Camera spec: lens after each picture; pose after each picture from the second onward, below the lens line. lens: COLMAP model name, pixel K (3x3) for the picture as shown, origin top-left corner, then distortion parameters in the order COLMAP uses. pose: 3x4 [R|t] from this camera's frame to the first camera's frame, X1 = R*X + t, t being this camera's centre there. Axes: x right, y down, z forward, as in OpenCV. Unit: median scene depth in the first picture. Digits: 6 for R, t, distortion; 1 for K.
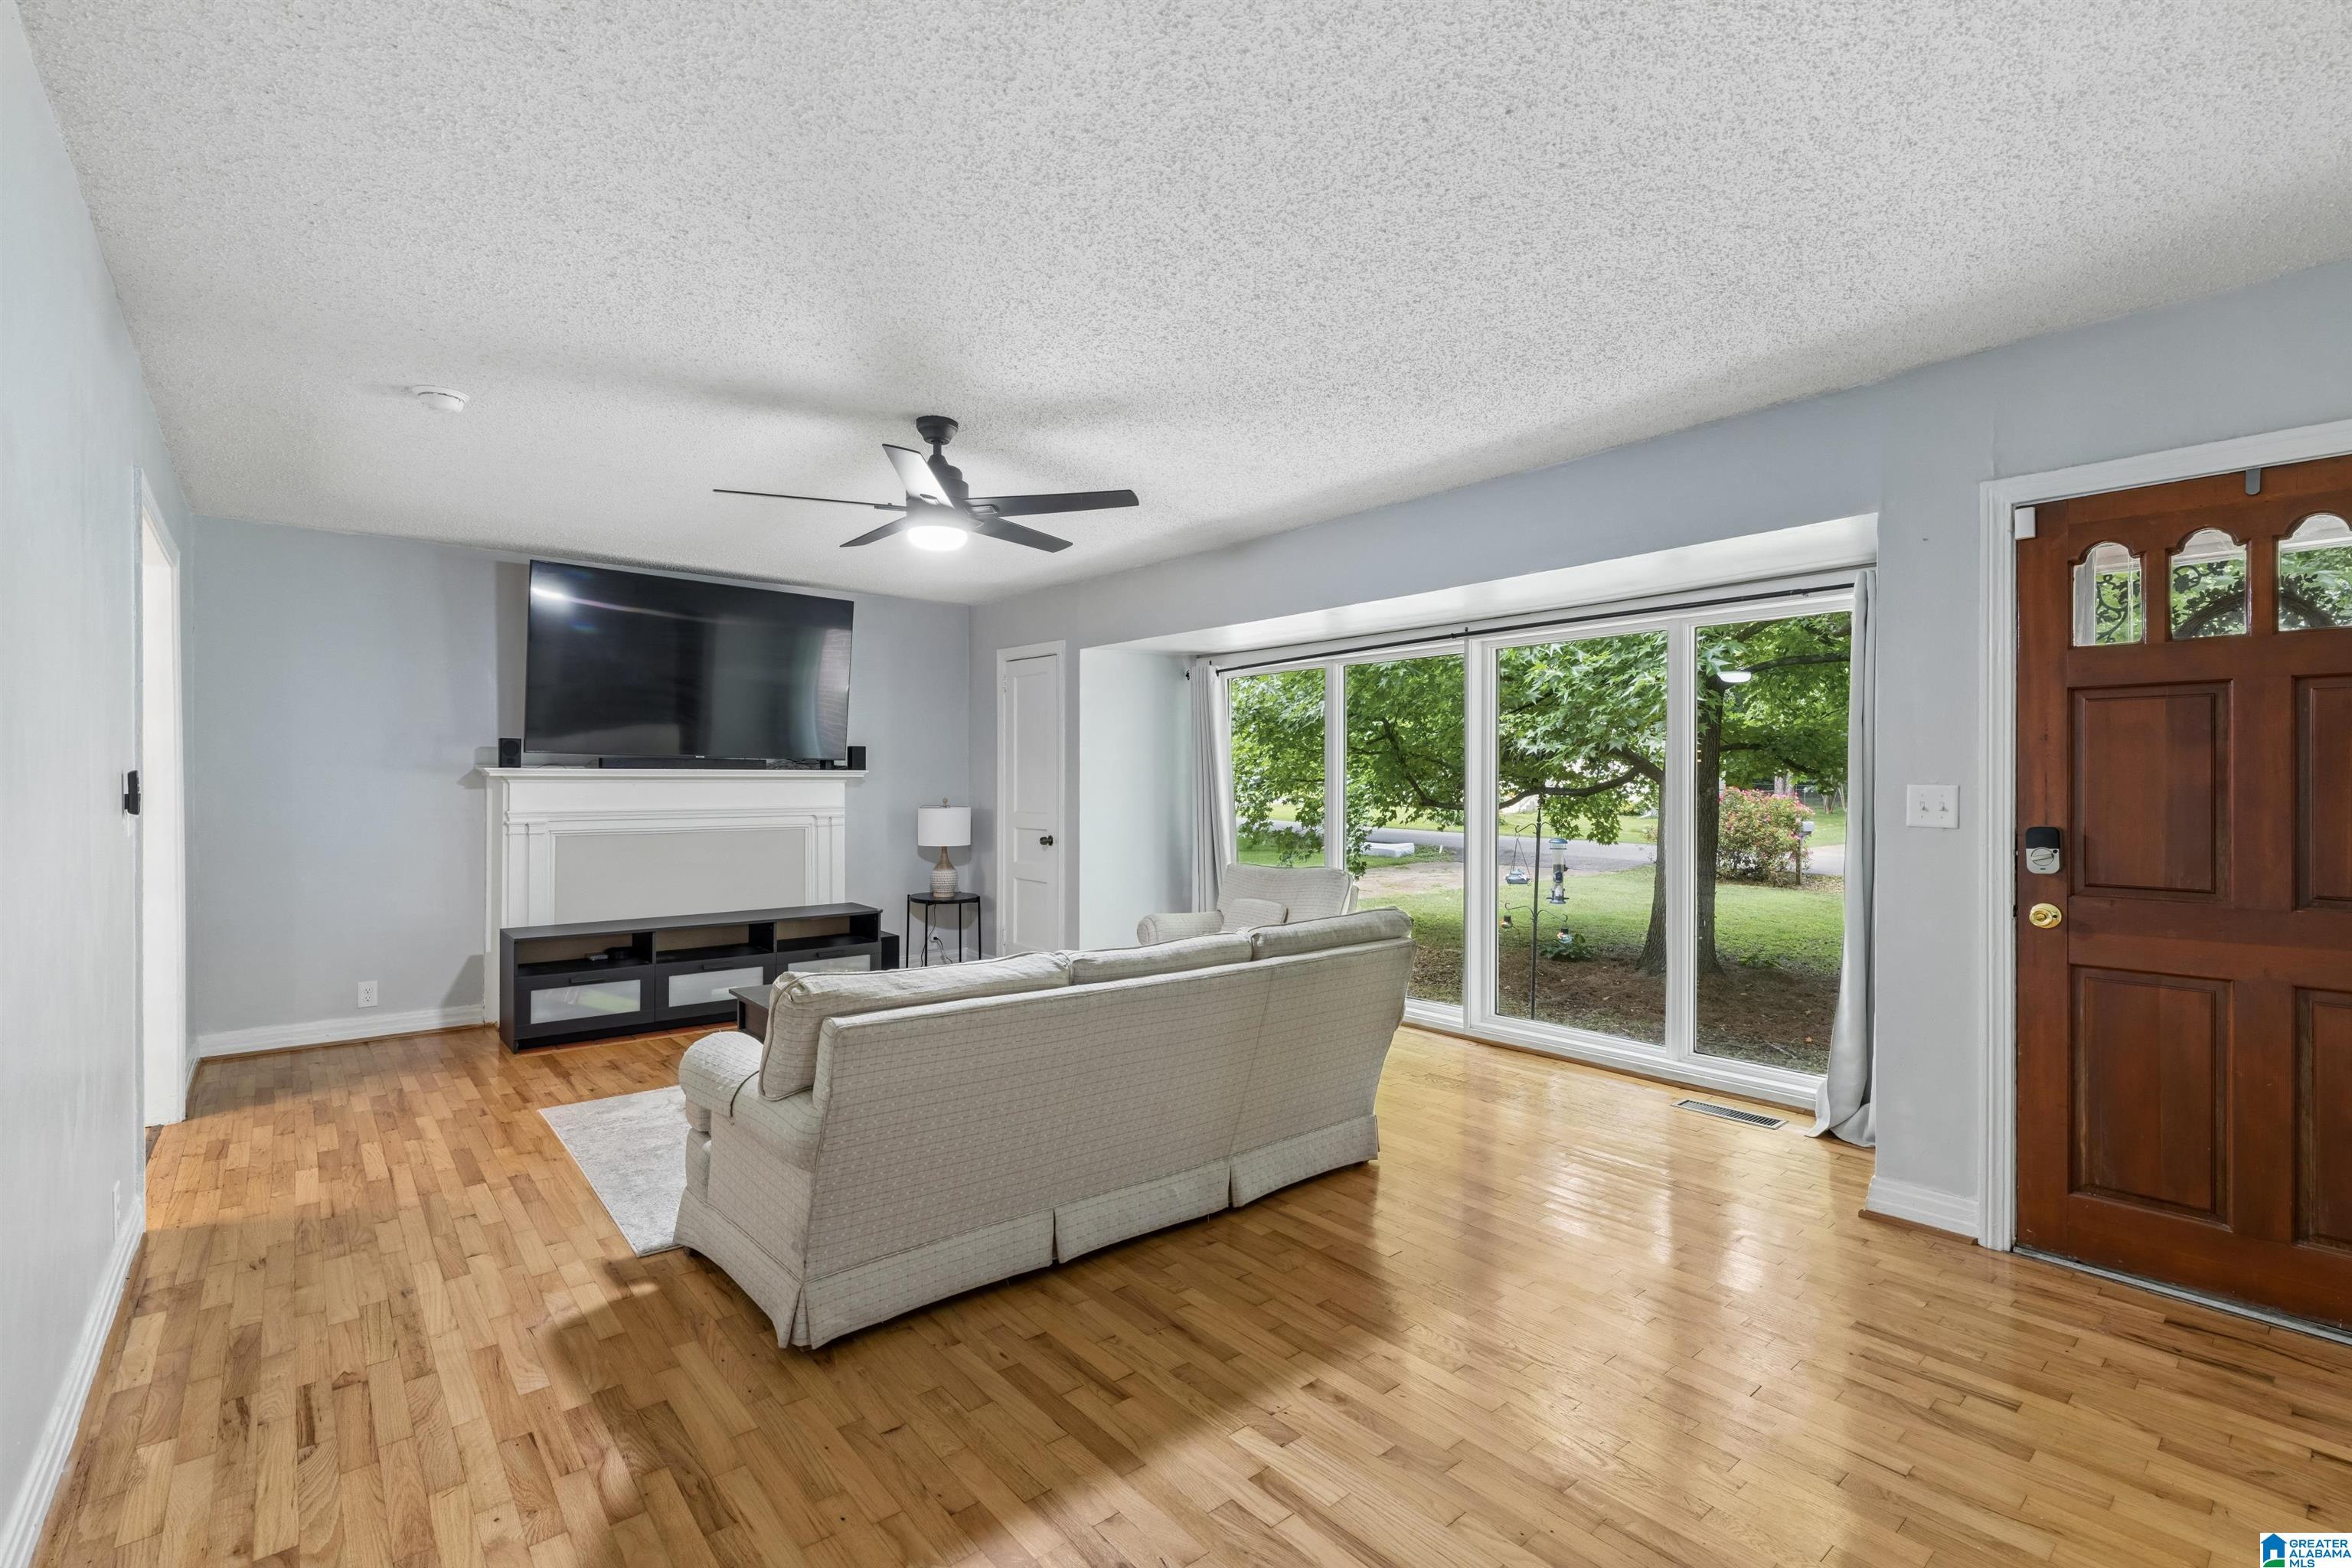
lens RADIAL K [[1058.7, 0, 1176.3], [0, 1058.7, 780.9], [0, 0, 1]] dist [-0.004546, -0.000117]
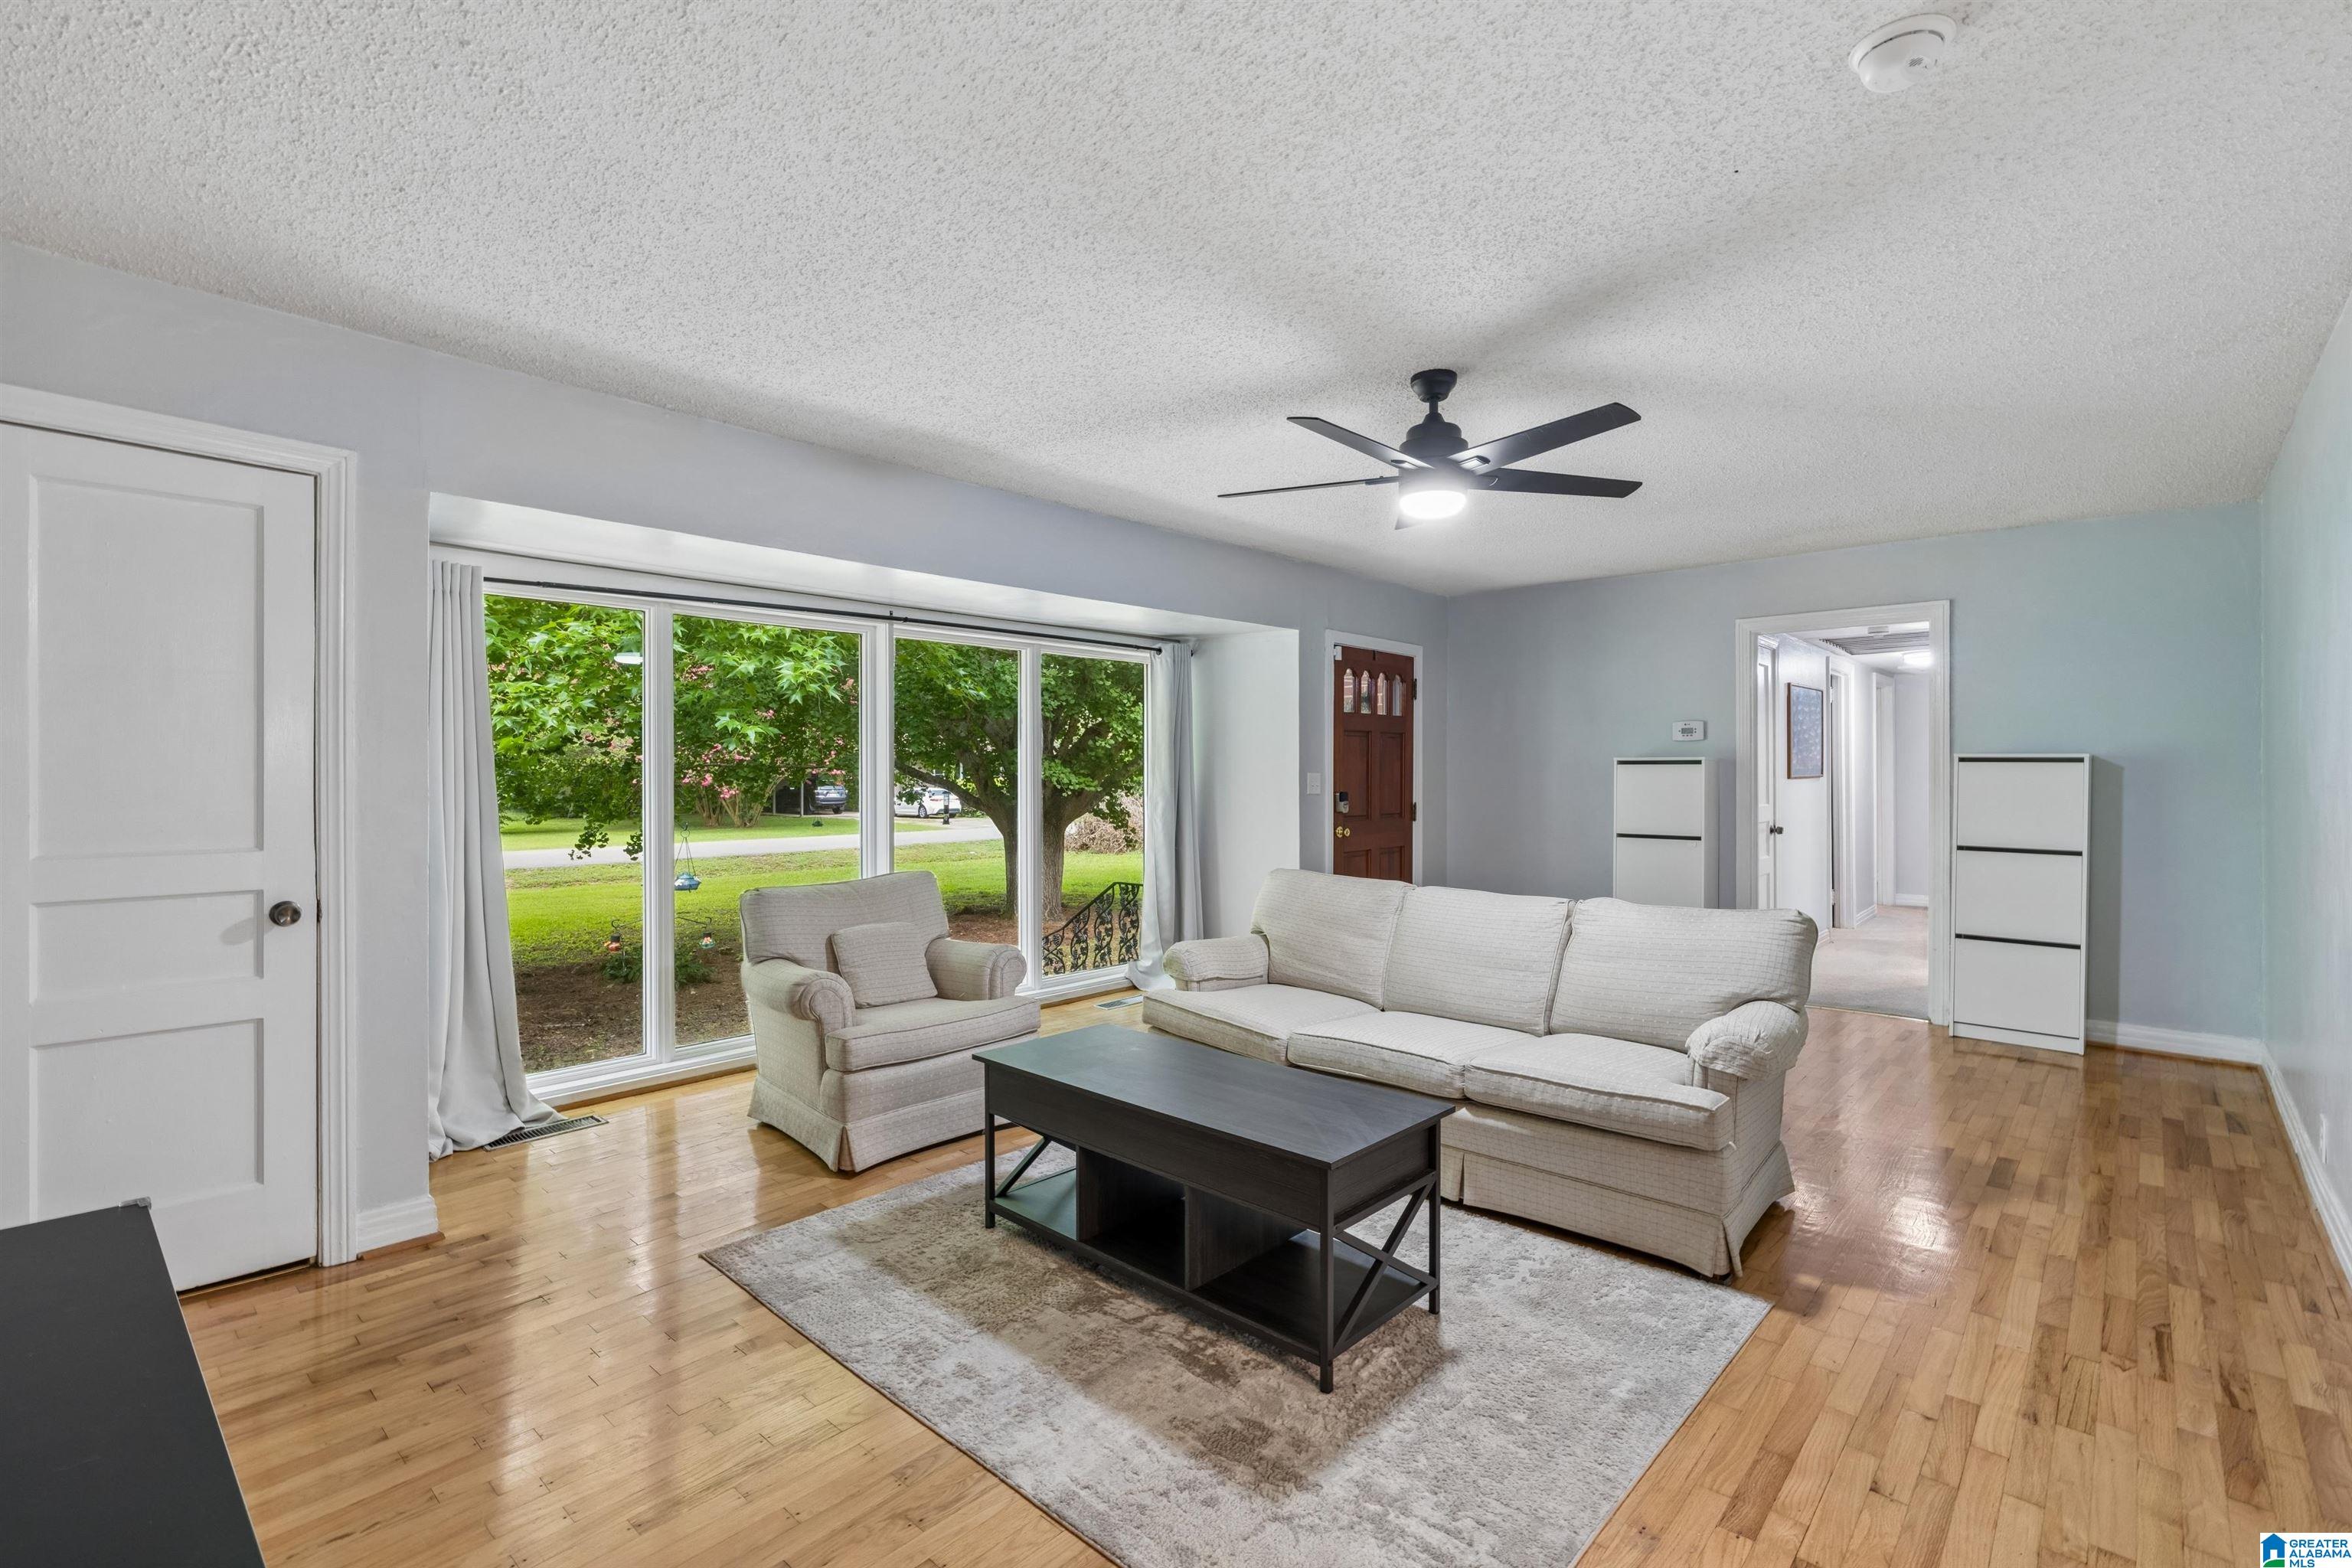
lens RADIAL K [[1058.7, 0, 1181.3], [0, 1058.7, 772.1], [0, 0, 1]] dist [-0.004546, -0.000117]
pose [[-0.133665, -0.001106, 0.991026, -1.394560], [-0.002071, 0.999998, 0.000837, -0.000308], [-0.991024, -0.001941, -0.133667, 1.698098]]
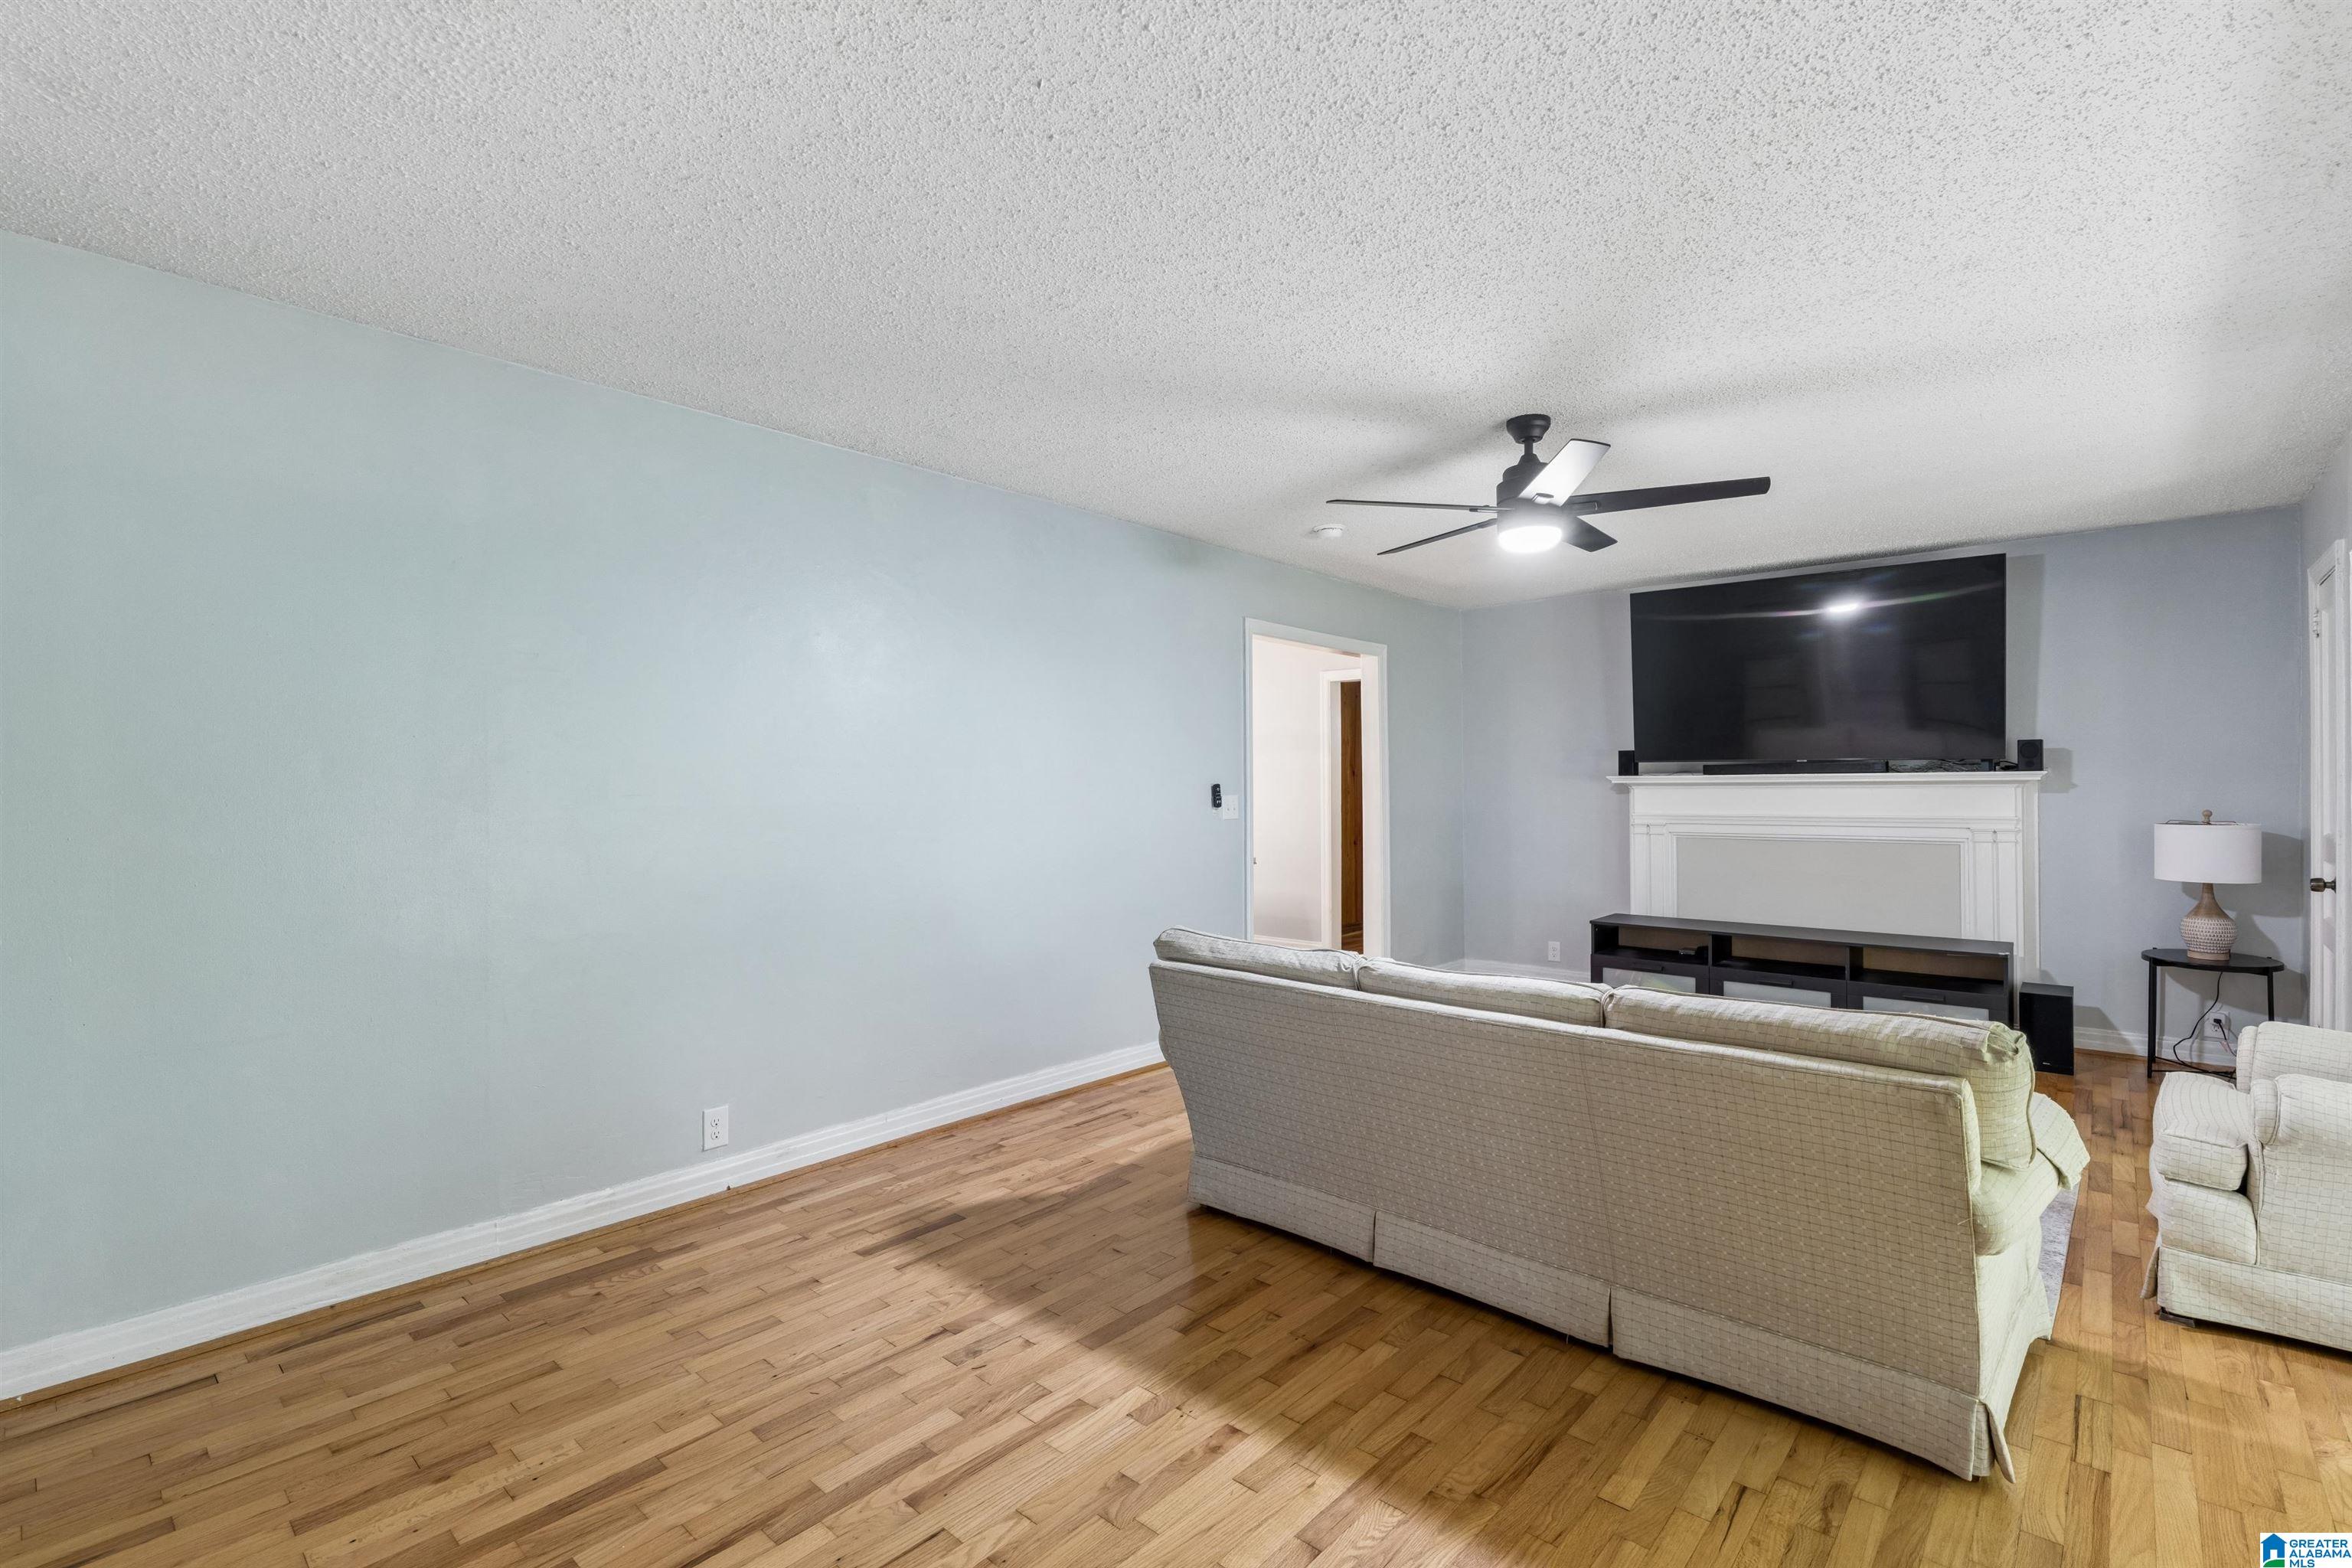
lens RADIAL K [[1058.7, 0, 1177.7], [0, 1058.7, 790.5], [0, 0, 1]] dist [-0.004546, -0.000117]
pose [[0.139078, 0.000847, -0.990281, 0.880132], [0.004226, 0.999990, 0.001449, -0.000292], [0.990272, -0.004386, 0.139073, 0.686371]]
